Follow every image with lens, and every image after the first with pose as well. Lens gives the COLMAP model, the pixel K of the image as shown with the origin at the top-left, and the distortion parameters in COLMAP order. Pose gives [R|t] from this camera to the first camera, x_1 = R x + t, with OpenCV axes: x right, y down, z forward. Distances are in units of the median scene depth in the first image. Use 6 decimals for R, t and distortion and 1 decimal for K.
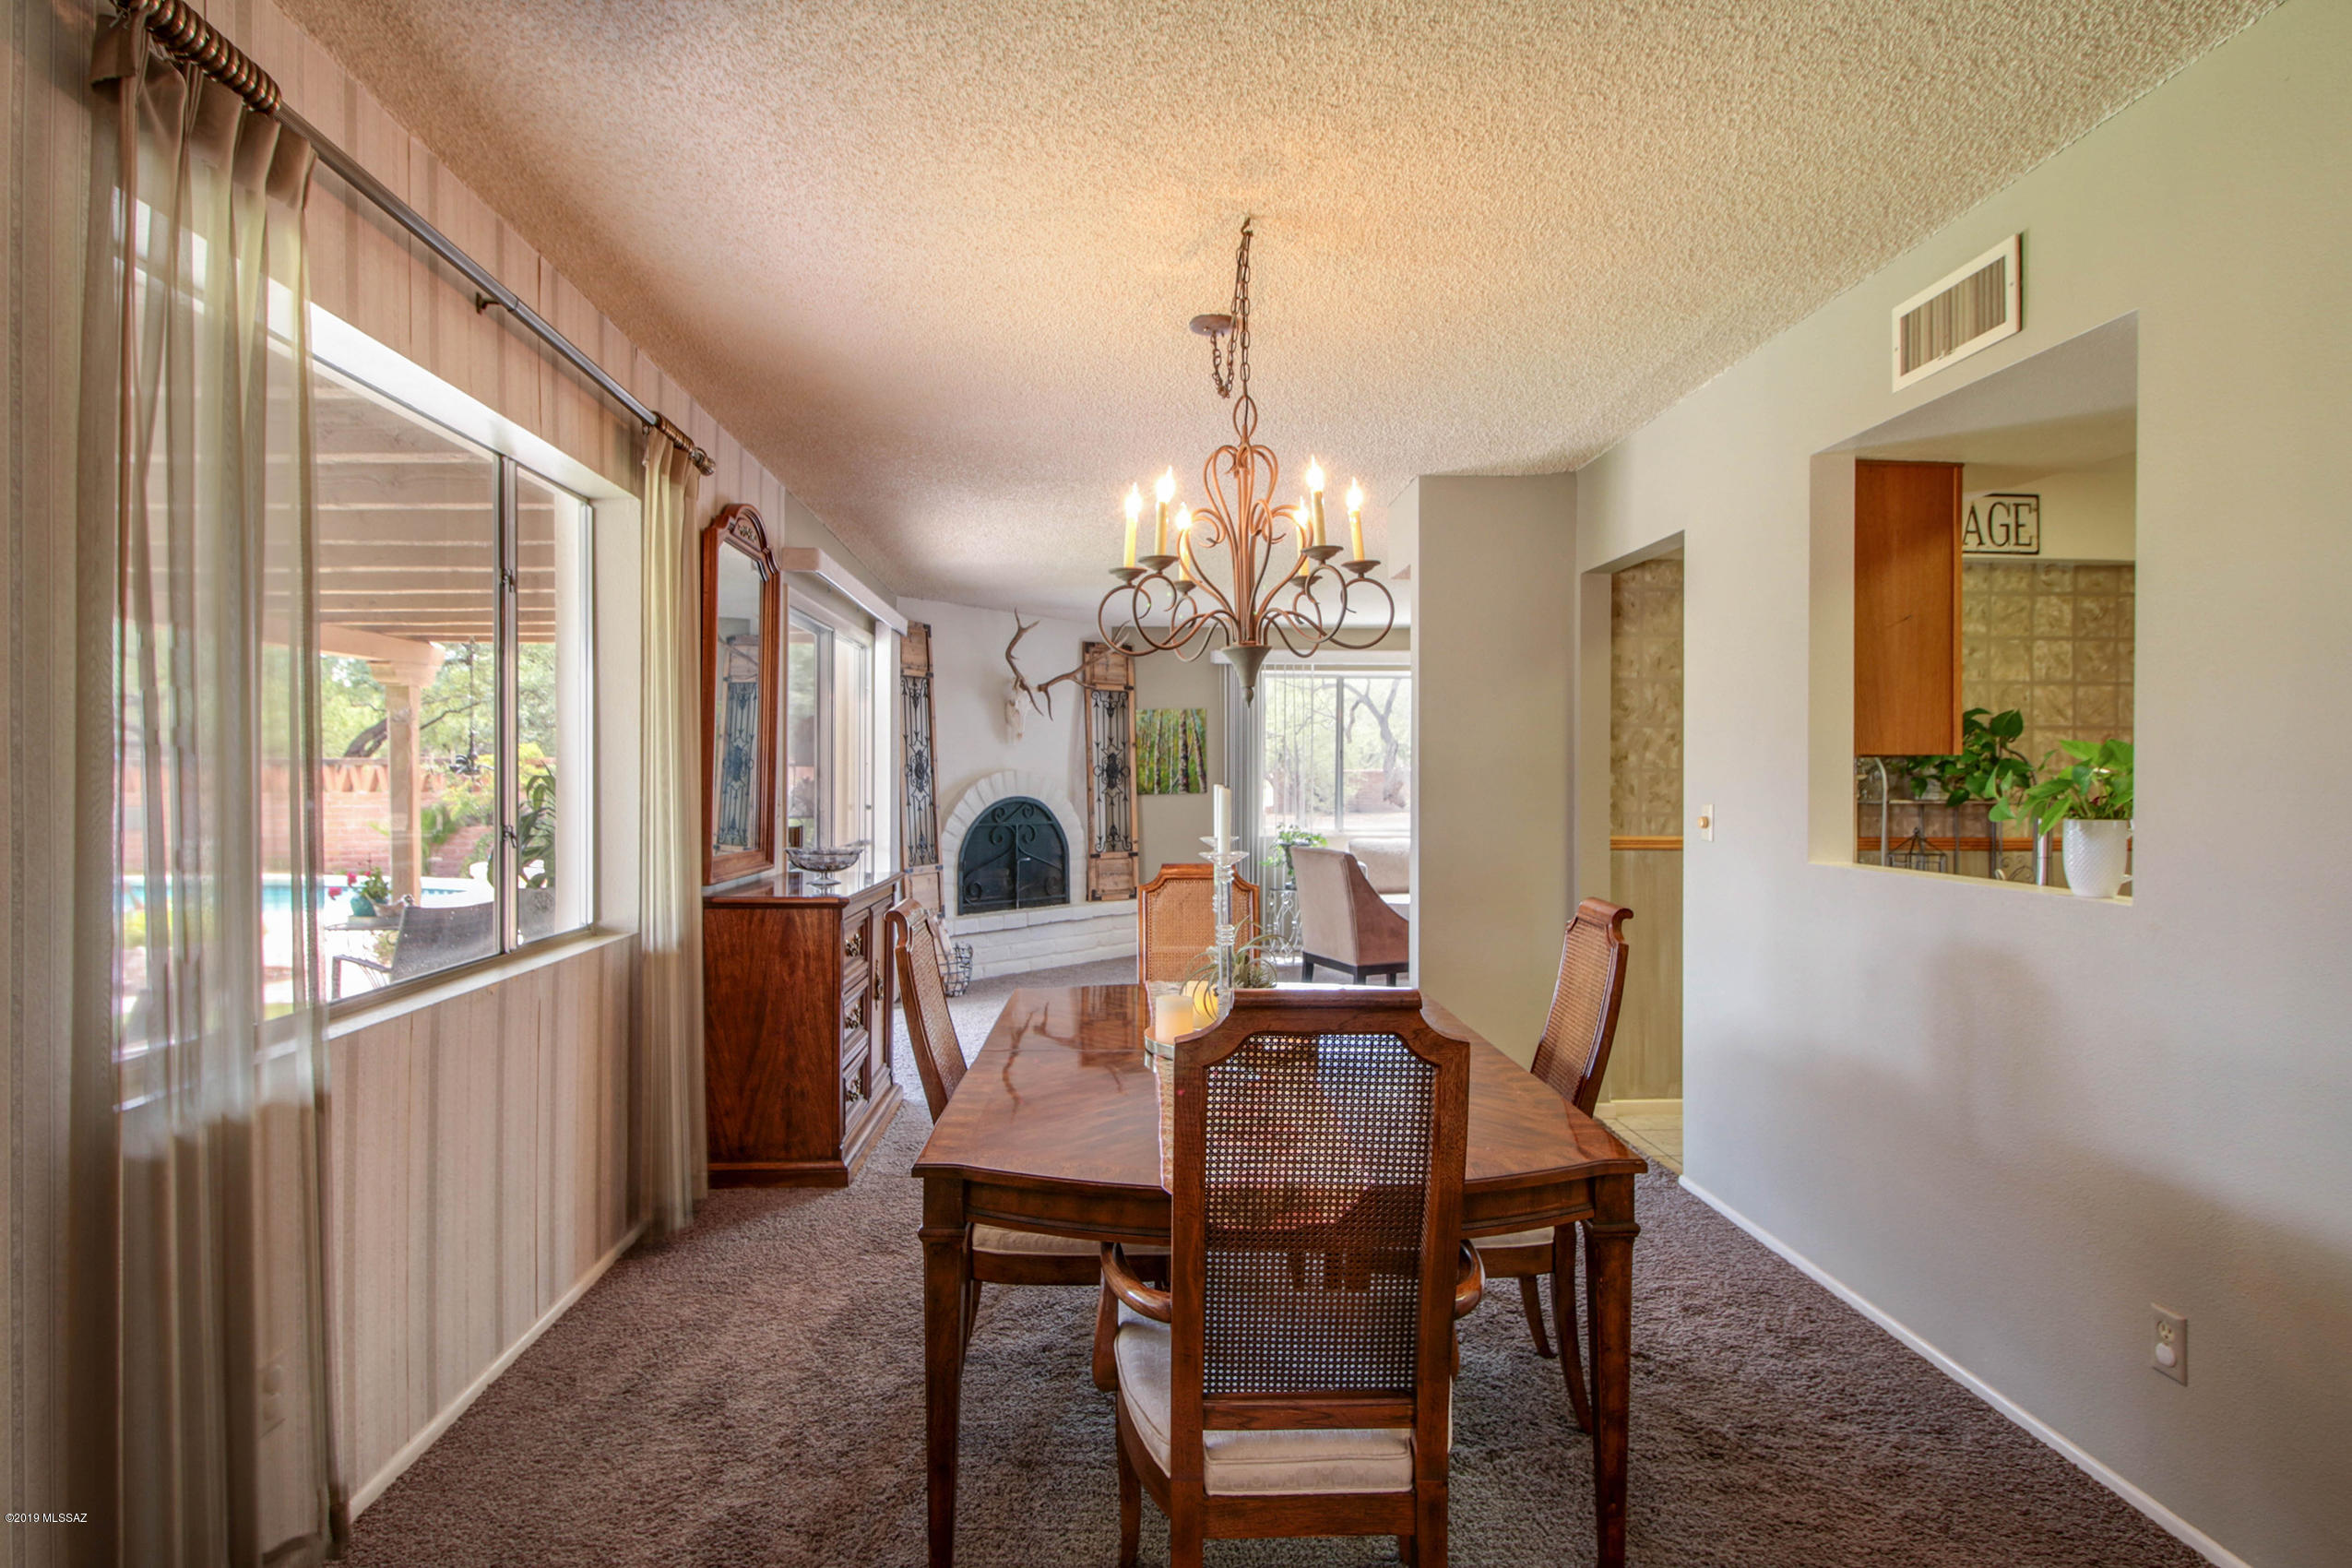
lens RADIAL K [[1229.0, 0, 1176.0], [0, 1229.0, 784.0], [0, 0, 1]] dist [0.004677, 0.000021]
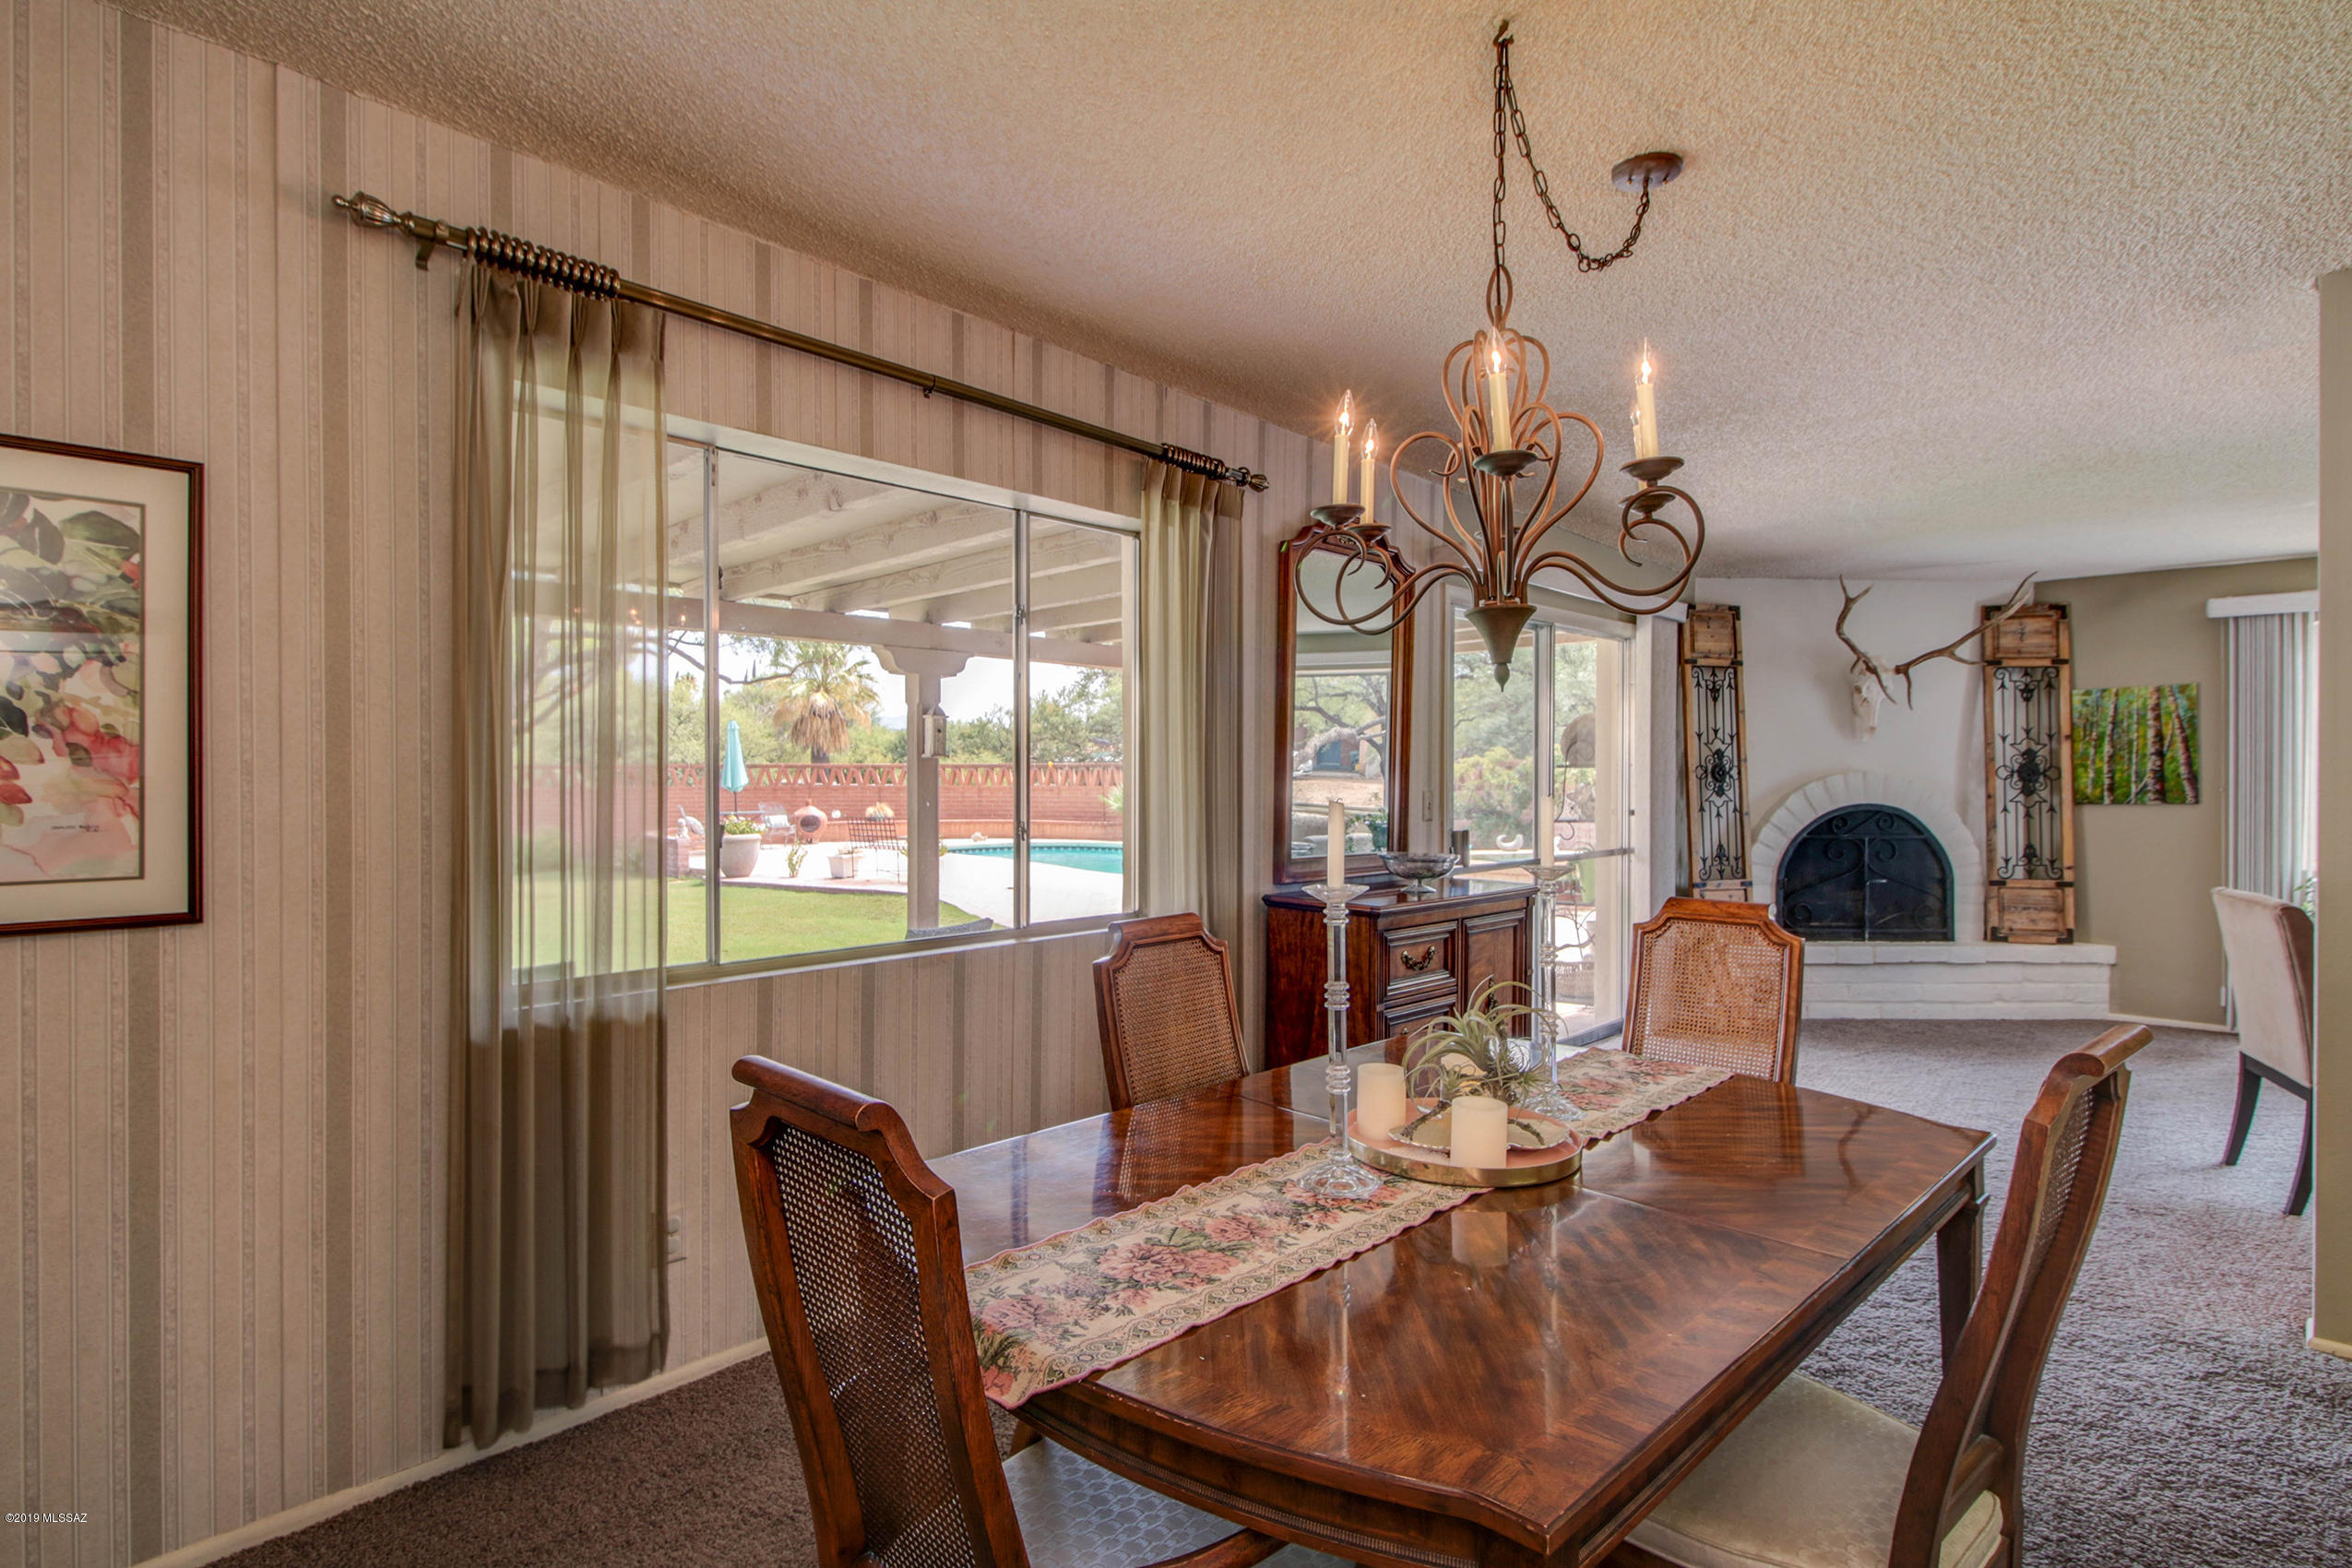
lens RADIAL K [[1192.9, 0, 1175.7], [0, 1192.9, 776.1], [0, 0, 1]] dist [0.023755, -0.018429]
pose [[0.680712, 0.002594, -0.732546, 0.151500], [-0.007149, 0.999970, -0.003101, -0.002592], [0.732516, 0.007348, 0.680710, 0.124272]]
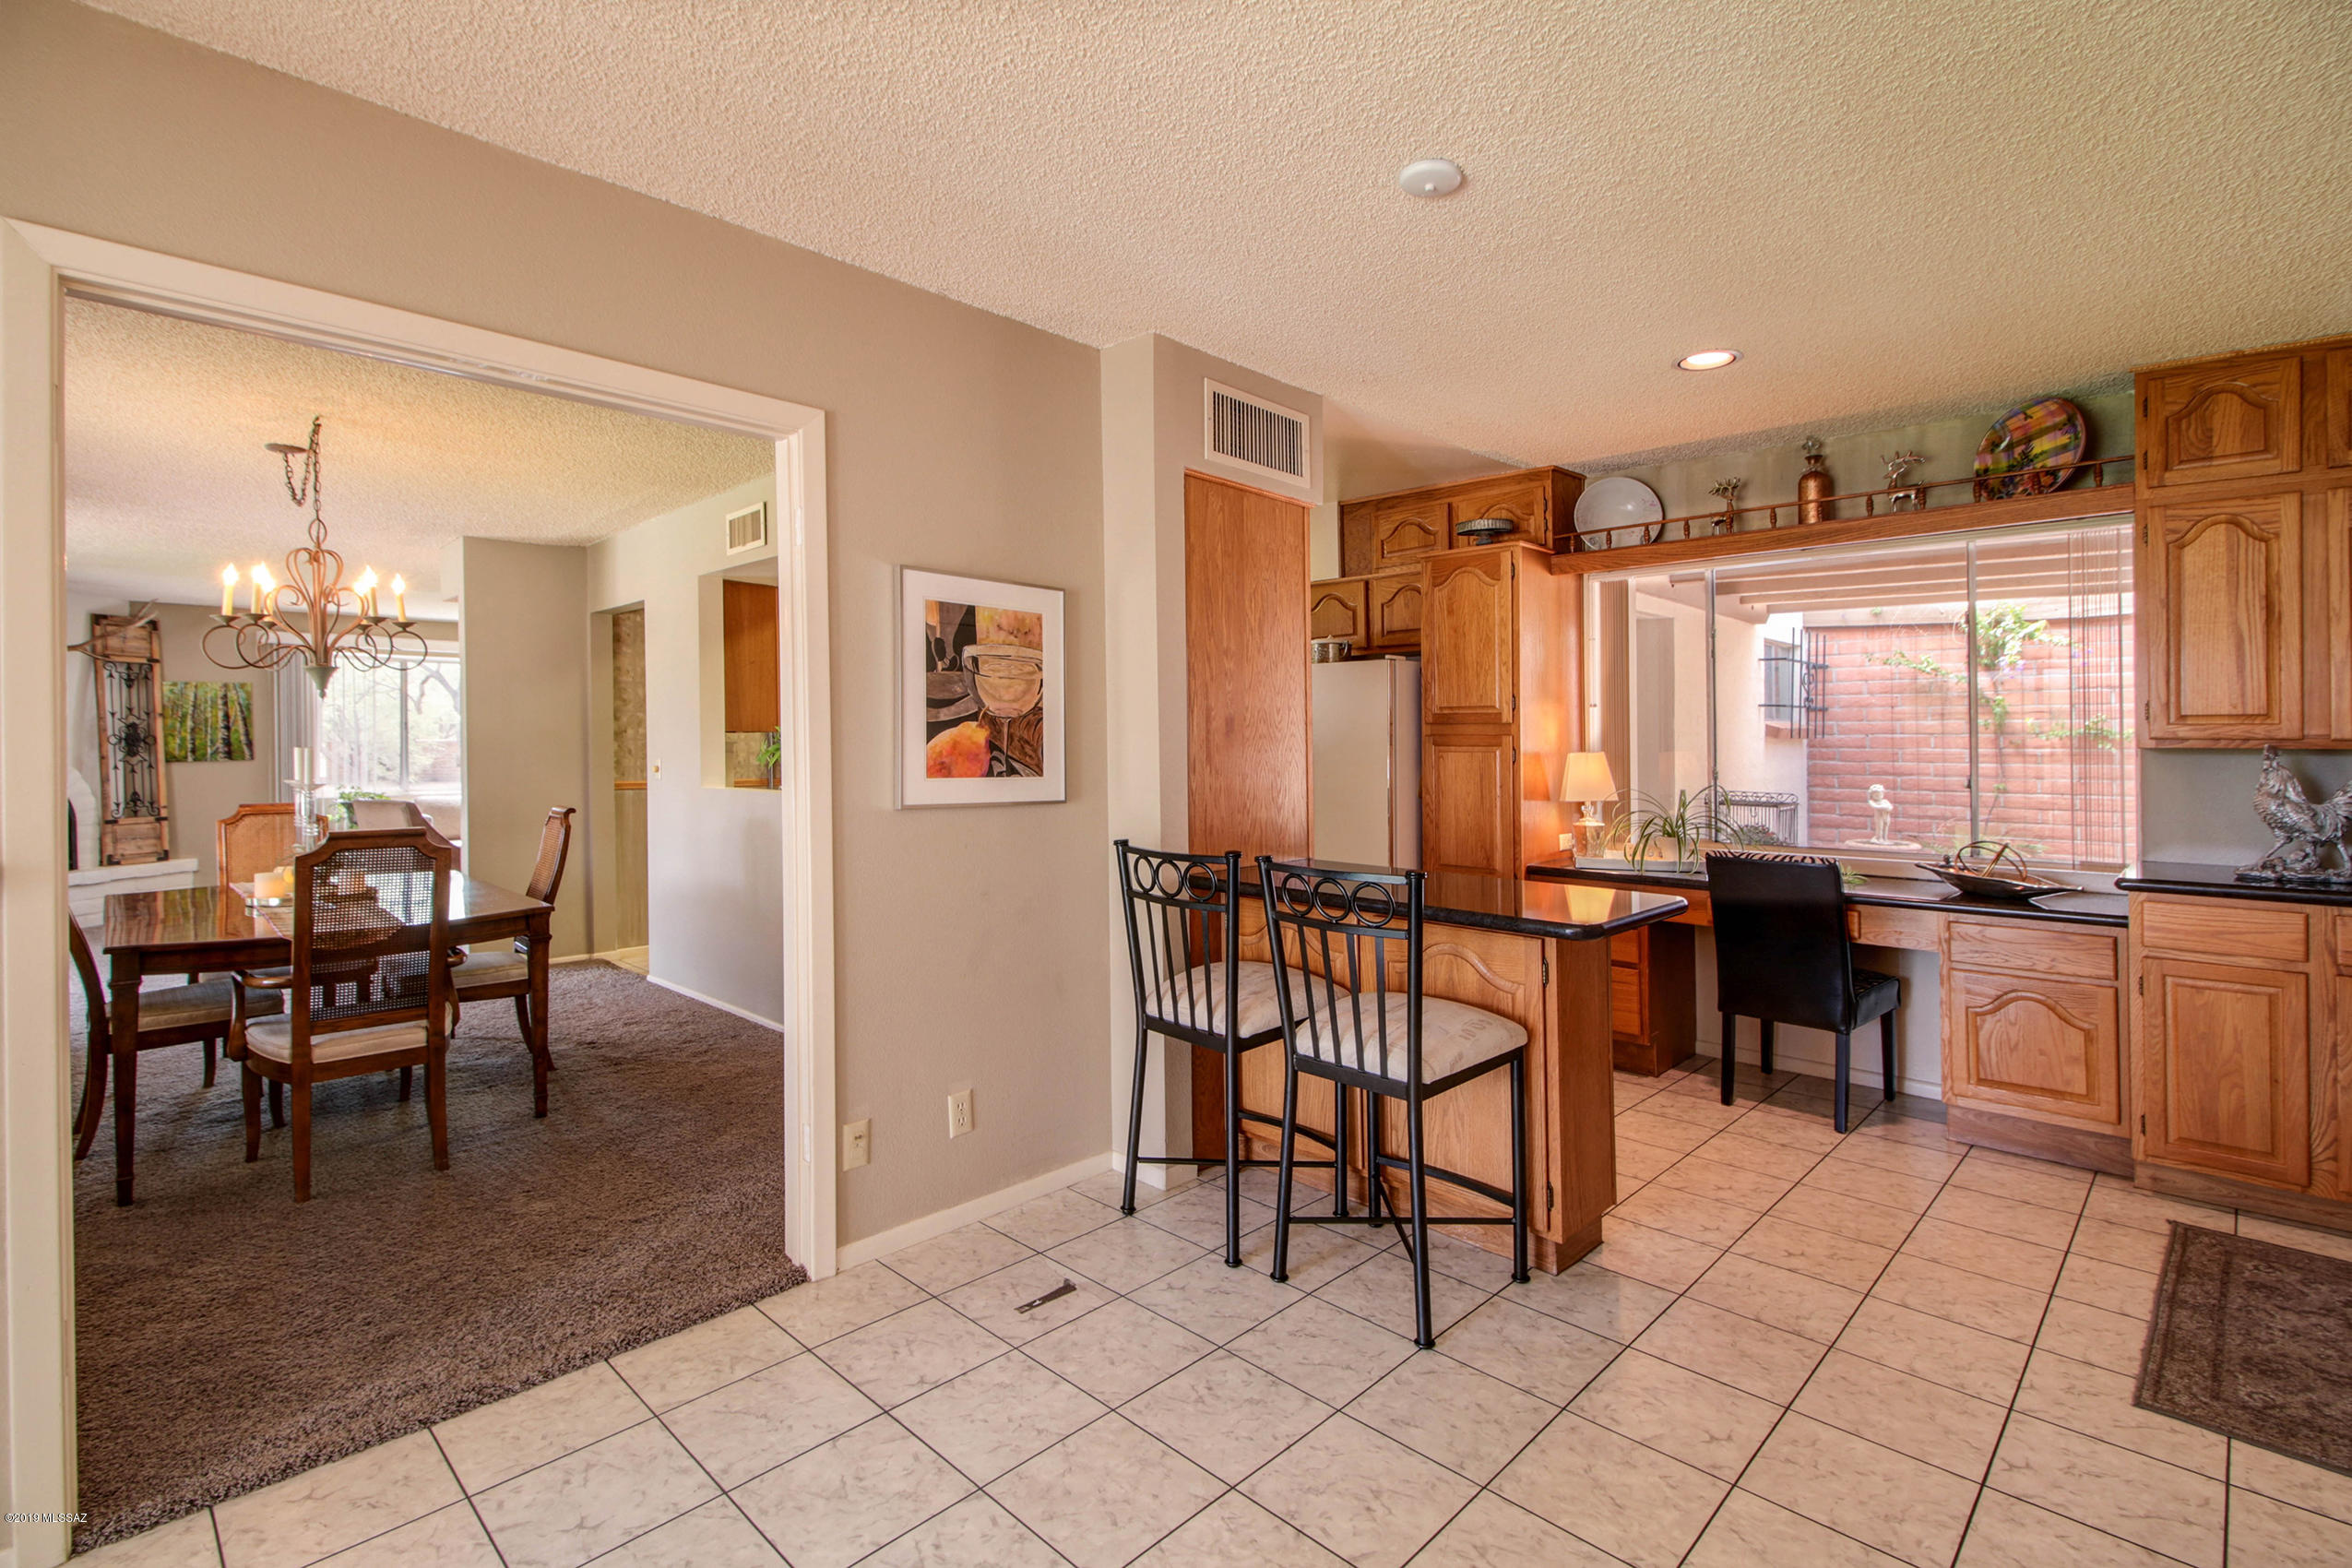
lens RADIAL K [[1078.0, 0, 1203.9], [0, 1078.0, 759.2], [0, 0, 1]] dist [0.031719, -0.014414]
pose [[0.726706, -0.010941, 0.686861, -0.034869], [0.006958, 0.999939, 0.008567, 0.004856], [-0.686913, -0.001447, 0.726738, -0.342357]]
